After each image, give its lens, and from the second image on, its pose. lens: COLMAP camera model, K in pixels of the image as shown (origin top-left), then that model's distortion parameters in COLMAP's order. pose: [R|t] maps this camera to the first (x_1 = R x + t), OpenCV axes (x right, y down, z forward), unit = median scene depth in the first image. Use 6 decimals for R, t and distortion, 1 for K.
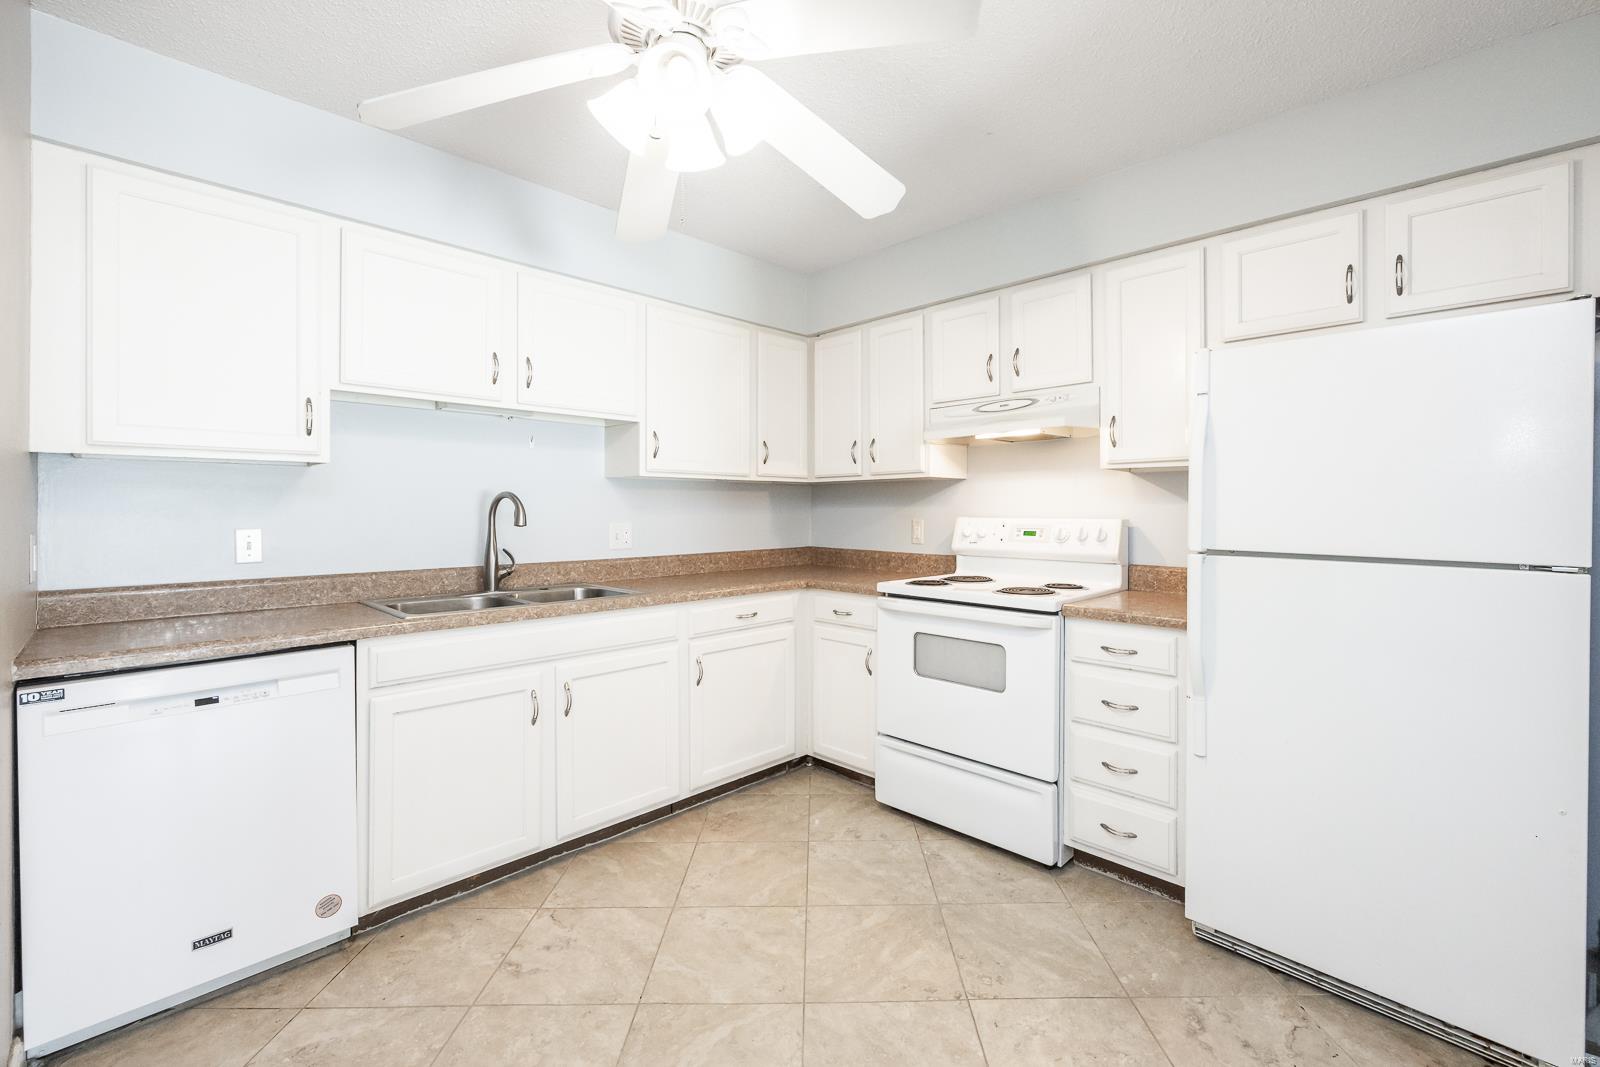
lens RADIAL K [[647.5, 0, 800.7], [0, 647.5, 515.0], [0, 0, 1]] dist [0.000771, -0.000052]
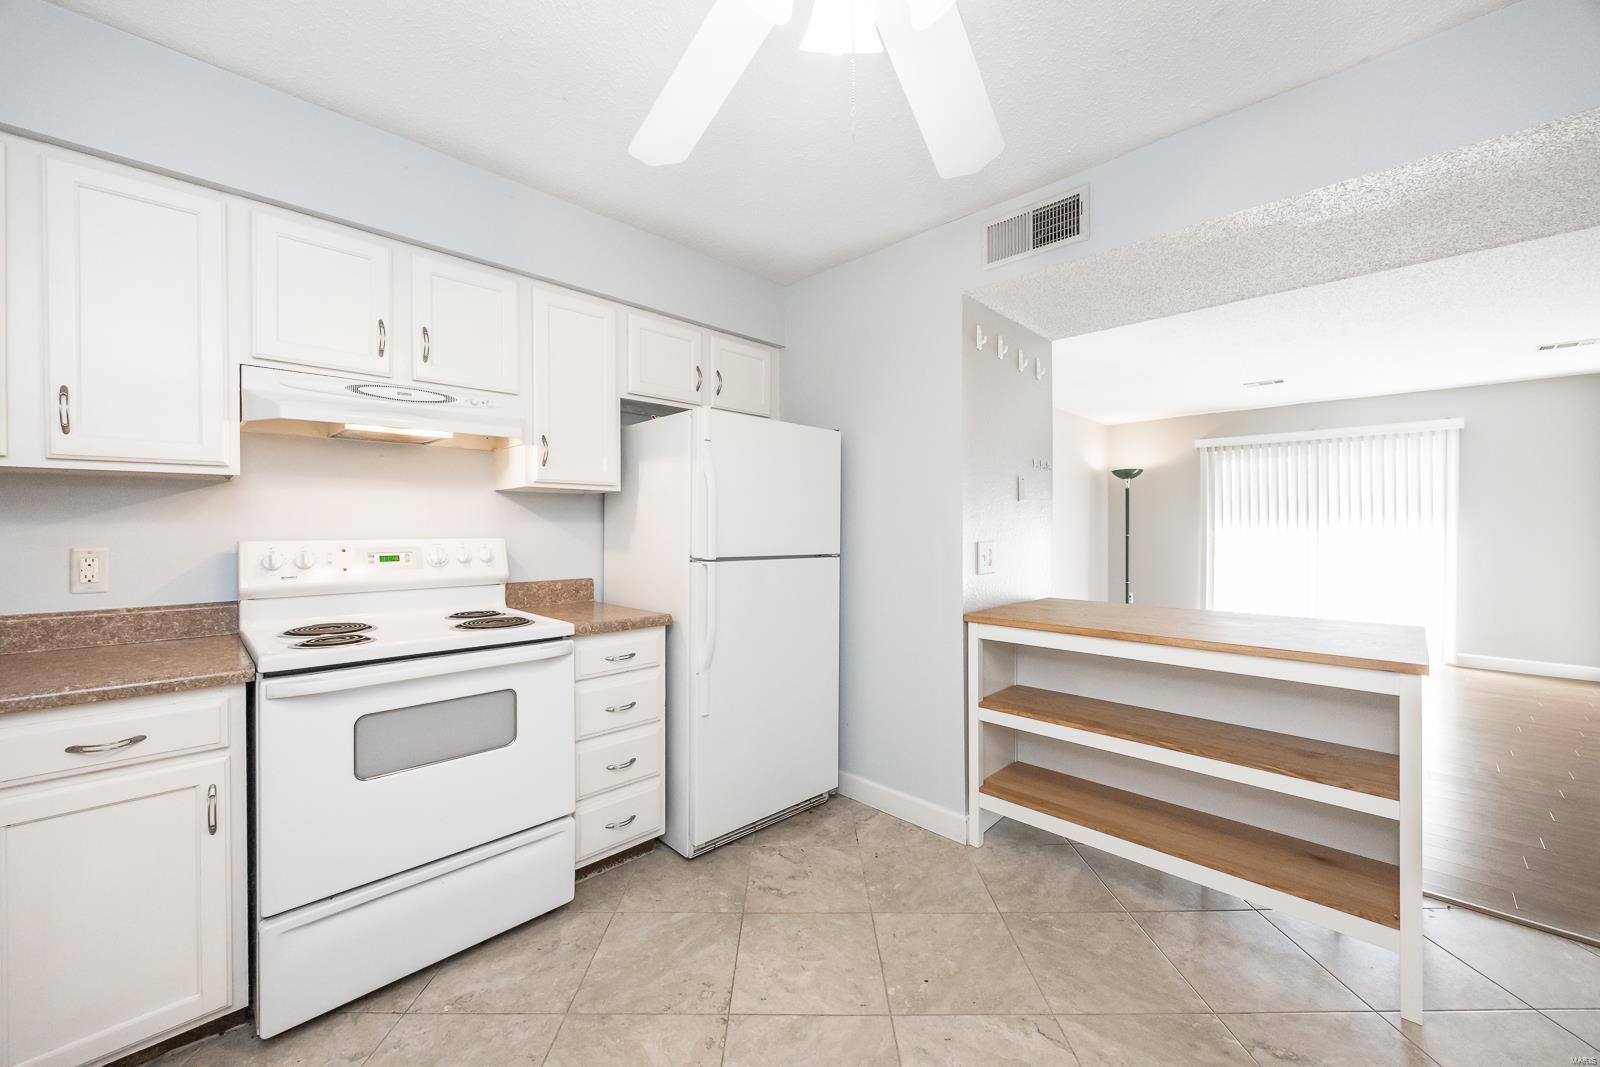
lens RADIAL K [[618.4, 0, 800.0], [0, 618.4, 533.5], [0, 0, 1]] dist [0.000996, 0.000011]
pose [[0.014295, -0.013532, 0.999806, -0.507230], [0.007249, 0.999884, 0.013429, -0.011411], [-0.999872, 0.007056, 0.014391, 0.631715]]
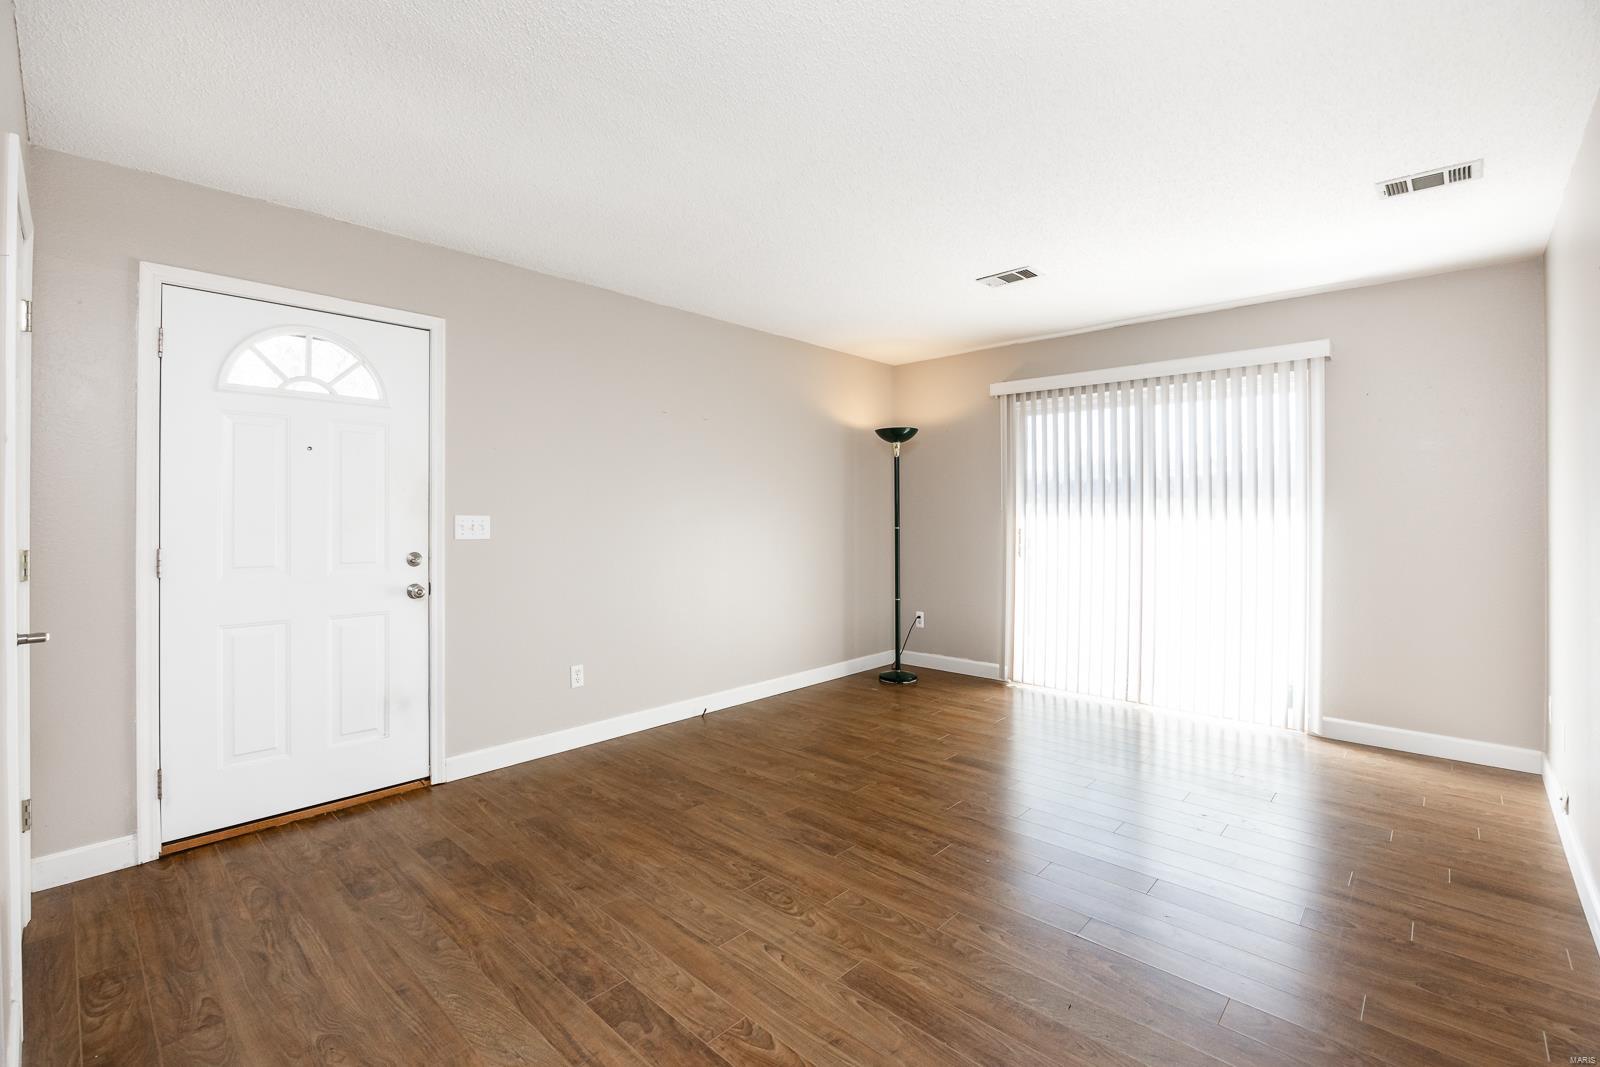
lens RADIAL K [[726.0, 0, 800.0], [0, 726.0, 533.5], [0, 0, 1]] dist [0.000975, 0.000153]
pose [[-0.030037, -0.032945, 0.999006, 0.278321], [0.003072, 0.999449, 0.033052, -0.010814], [-0.999544, 0.004062, -0.029920, -0.681936]]
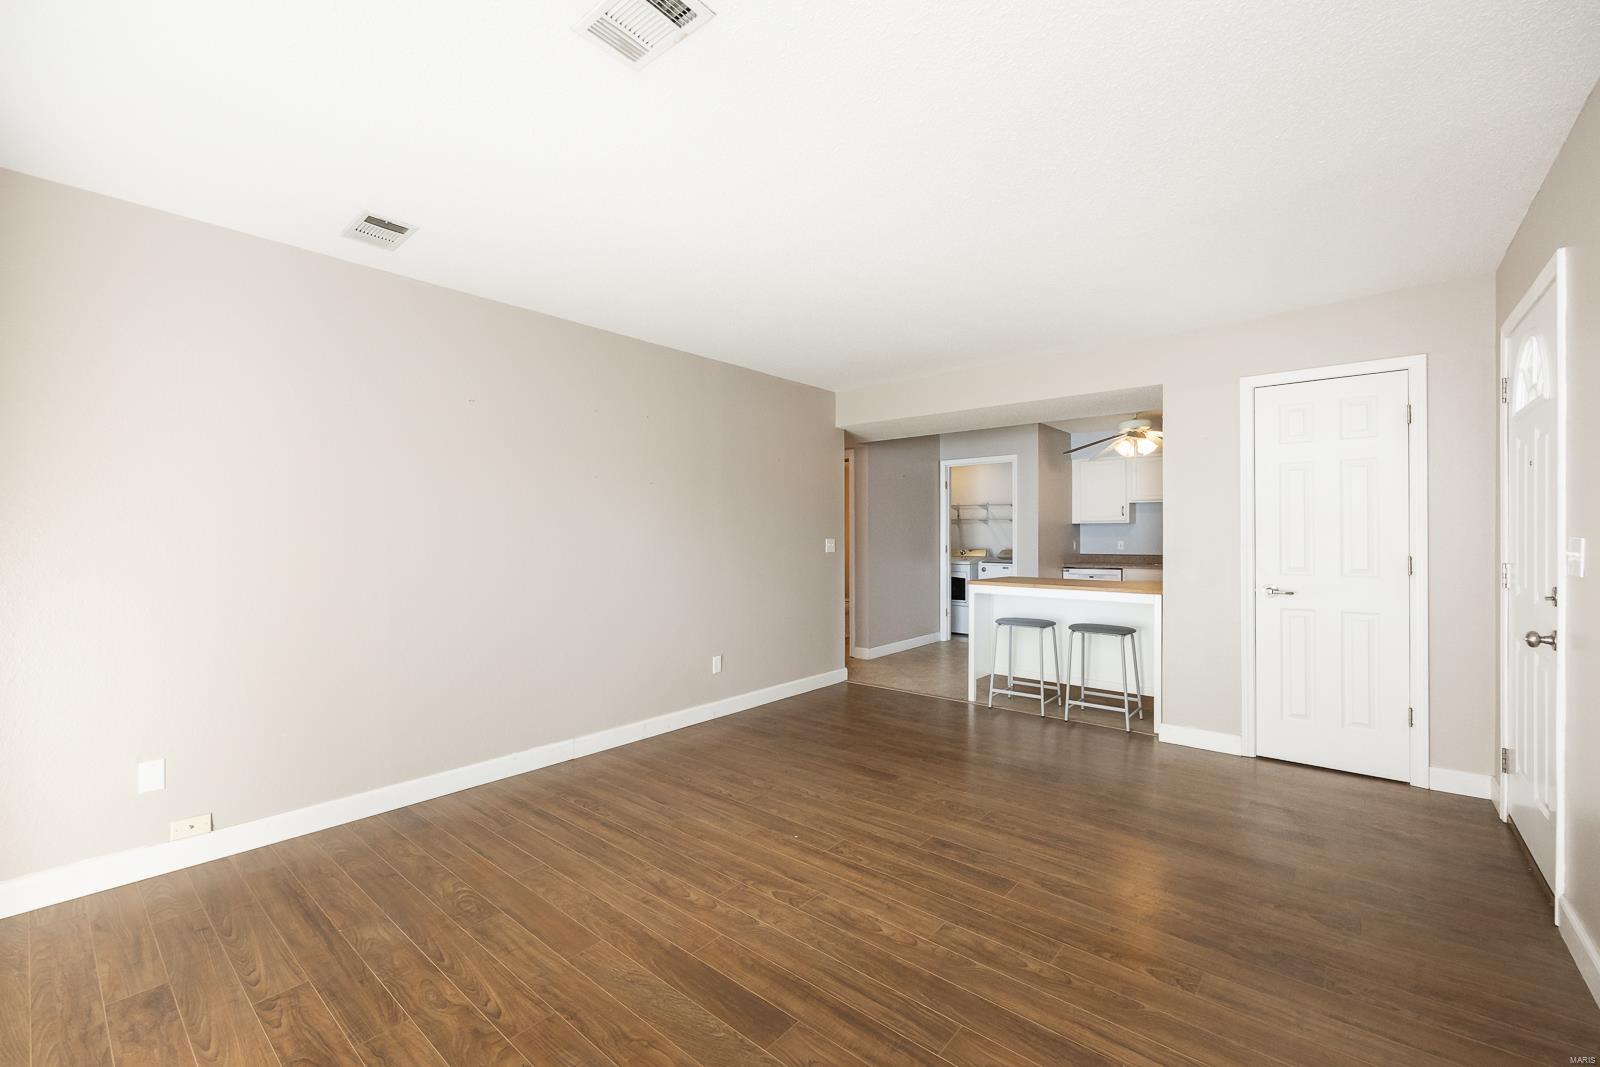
lens RADIAL K [[655.3, 0, 762.7], [0, 655.3, 534.2], [0, 0, 1]] dist [0.001254, 0.000003]
pose [[0.031178, -0.007790, -0.999483, 2.863227], [-0.000696, 0.999969, -0.007816, 0.013818], [0.999514, 0.000939, 0.031171, -1.162281]]
